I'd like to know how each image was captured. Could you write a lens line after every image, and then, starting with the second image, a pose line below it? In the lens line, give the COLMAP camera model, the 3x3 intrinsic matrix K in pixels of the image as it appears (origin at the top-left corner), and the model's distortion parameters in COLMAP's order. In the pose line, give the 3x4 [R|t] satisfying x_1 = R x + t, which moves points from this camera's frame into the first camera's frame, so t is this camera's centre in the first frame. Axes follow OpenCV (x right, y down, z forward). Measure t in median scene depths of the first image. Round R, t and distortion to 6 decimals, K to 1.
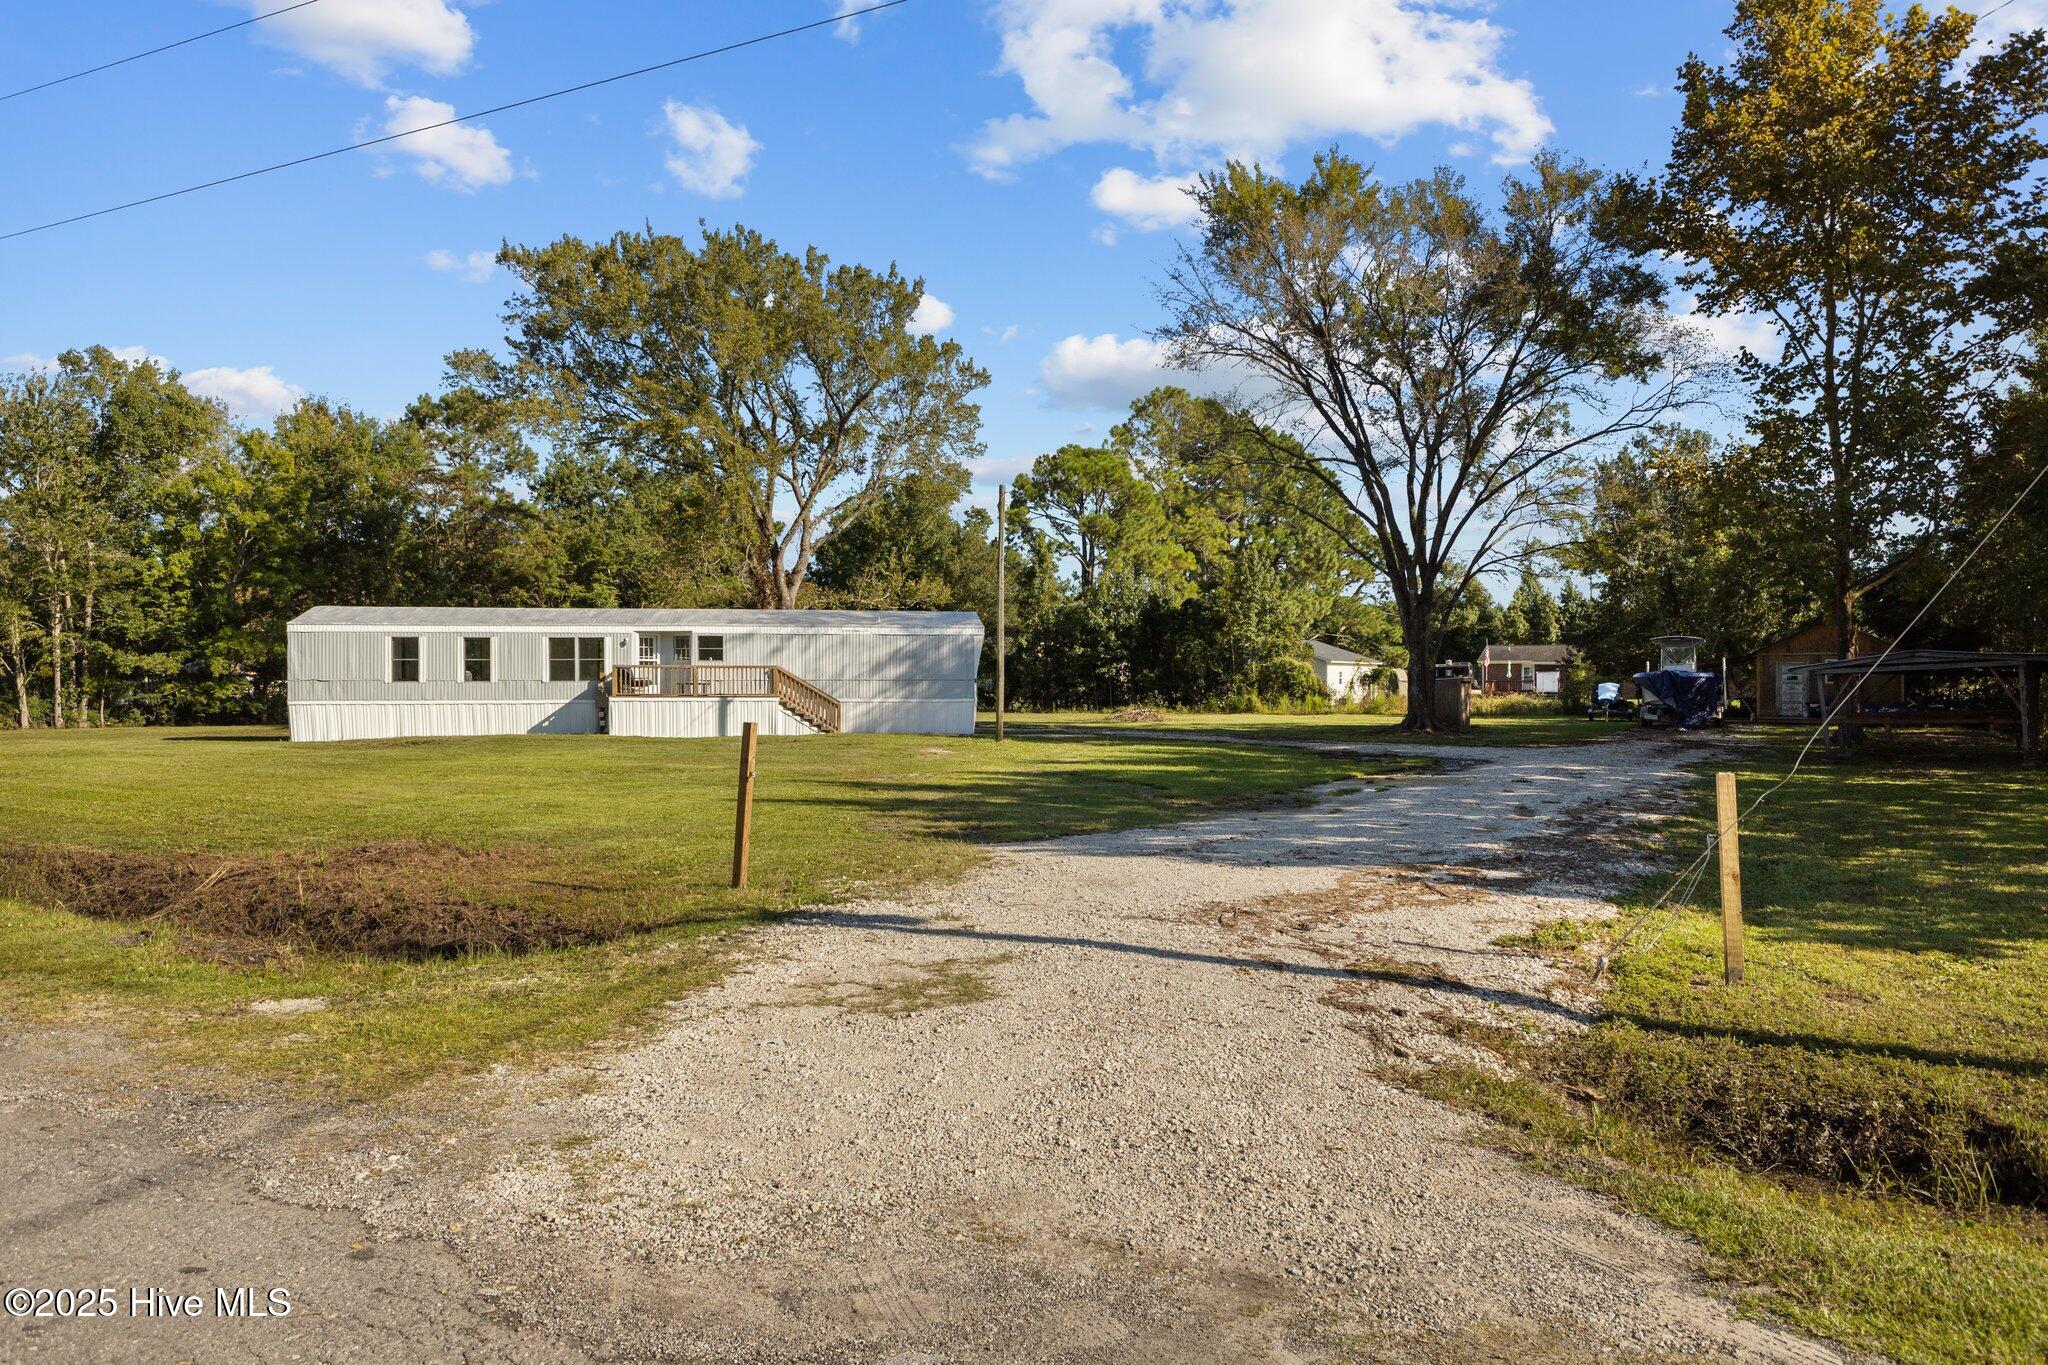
lens RADIAL K [[1422.2, 0, 1030.6], [0, 1422.2, 674.8], [0, 0, 1]] dist [0.013991, -0.000886]
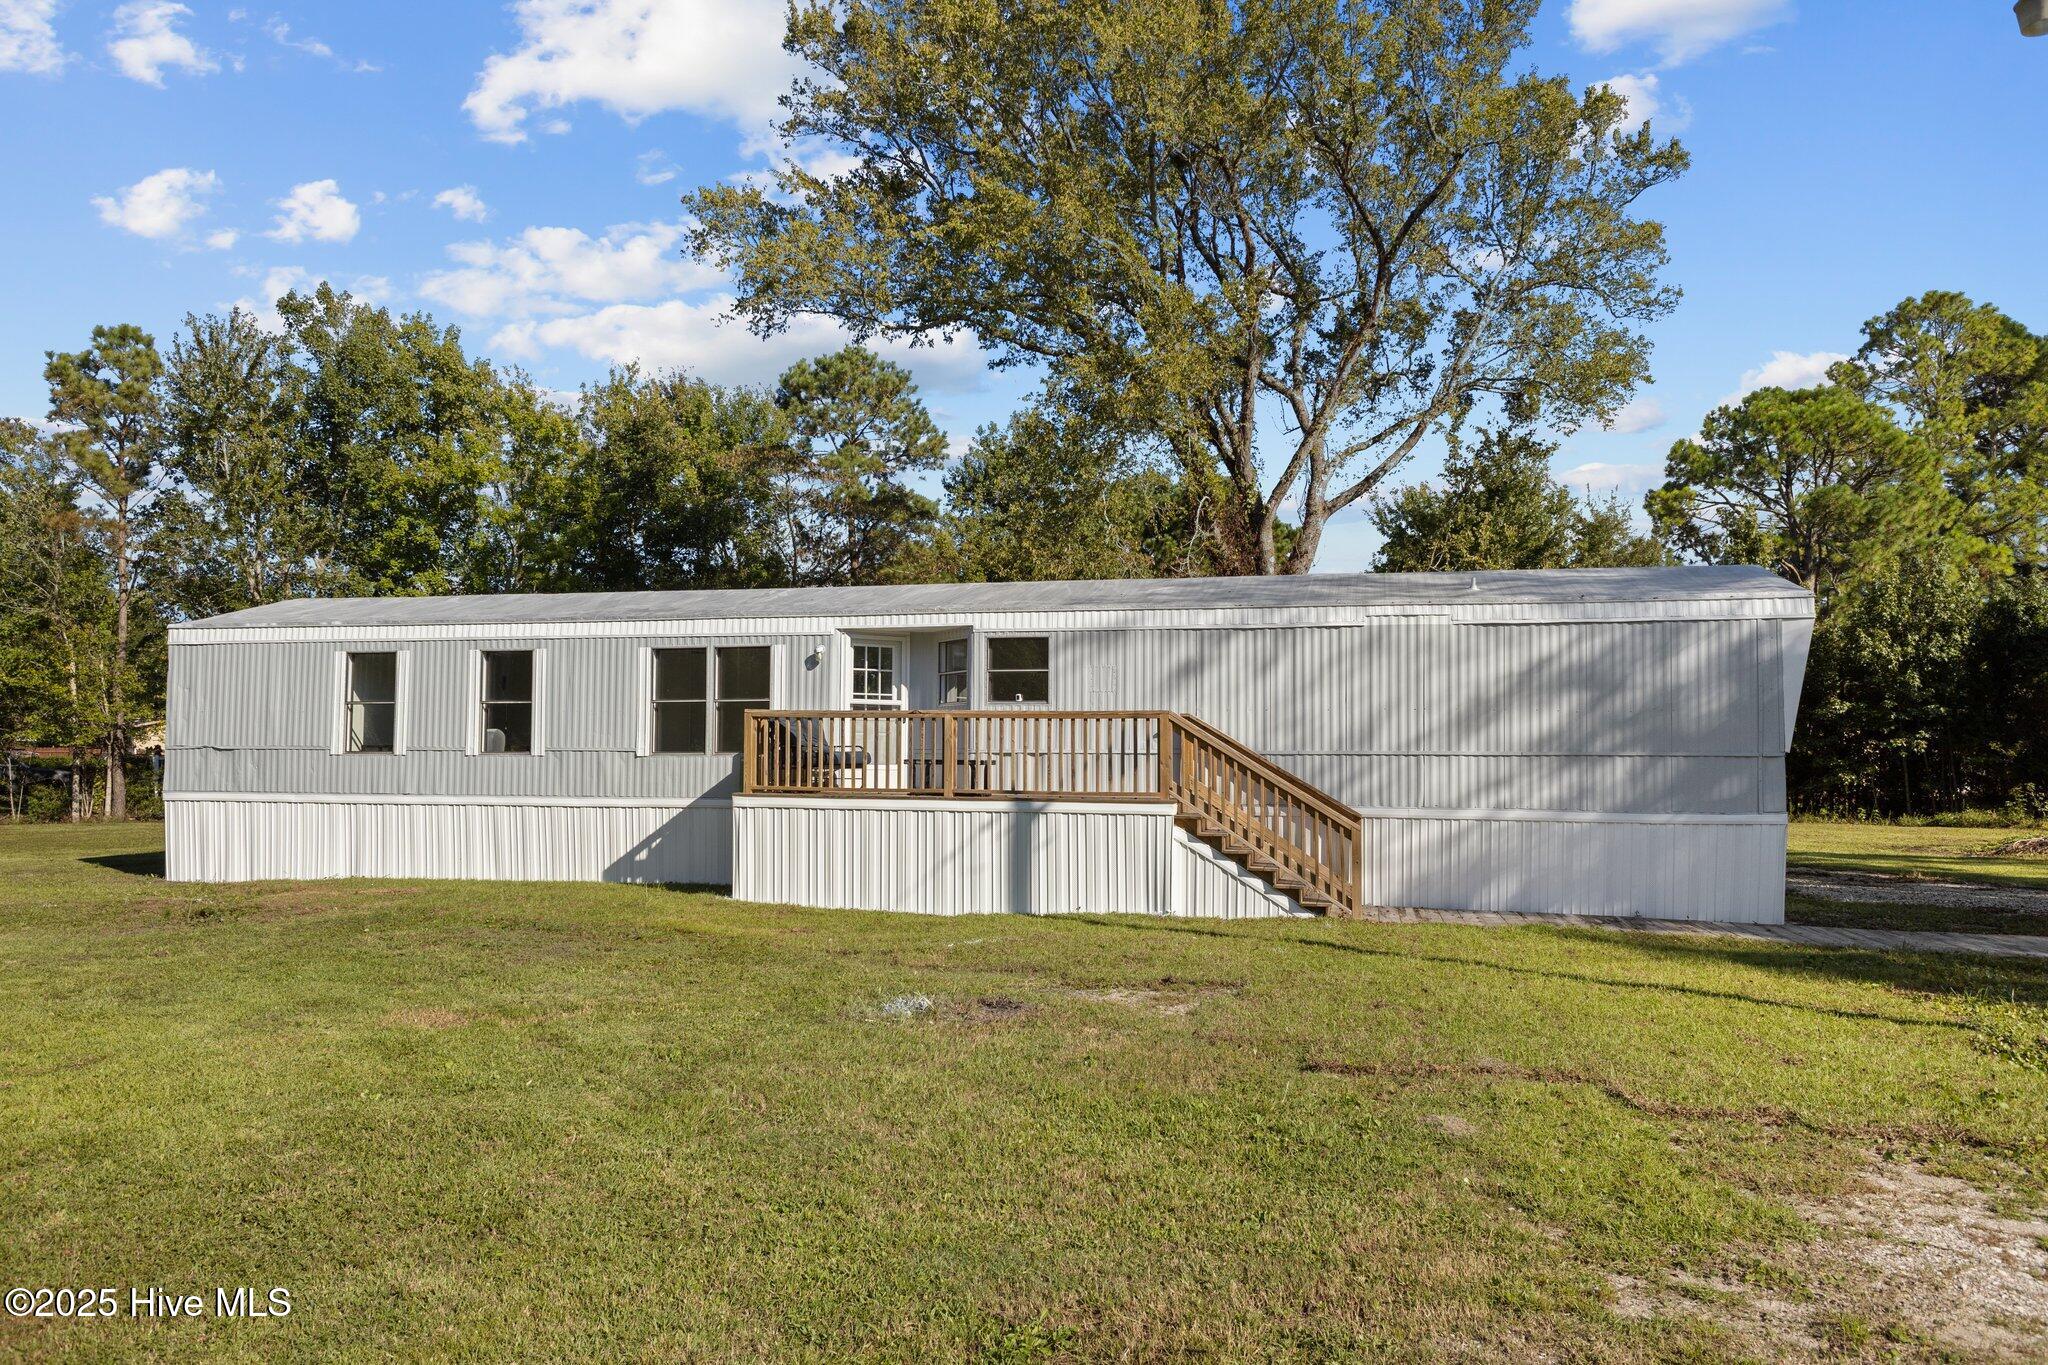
lens RADIAL K [[1422.2, 0, 1034.5], [0, 1422.2, 683.3], [0, 0, 1]] dist [0.013991, -0.000886]
pose [[0.925906, -0.015024, -0.377455, -0.076343], [-0.004346, 0.998719, -0.050414, 0.004460], [0.377729, 0.048319, 0.924655, 0.645535]]
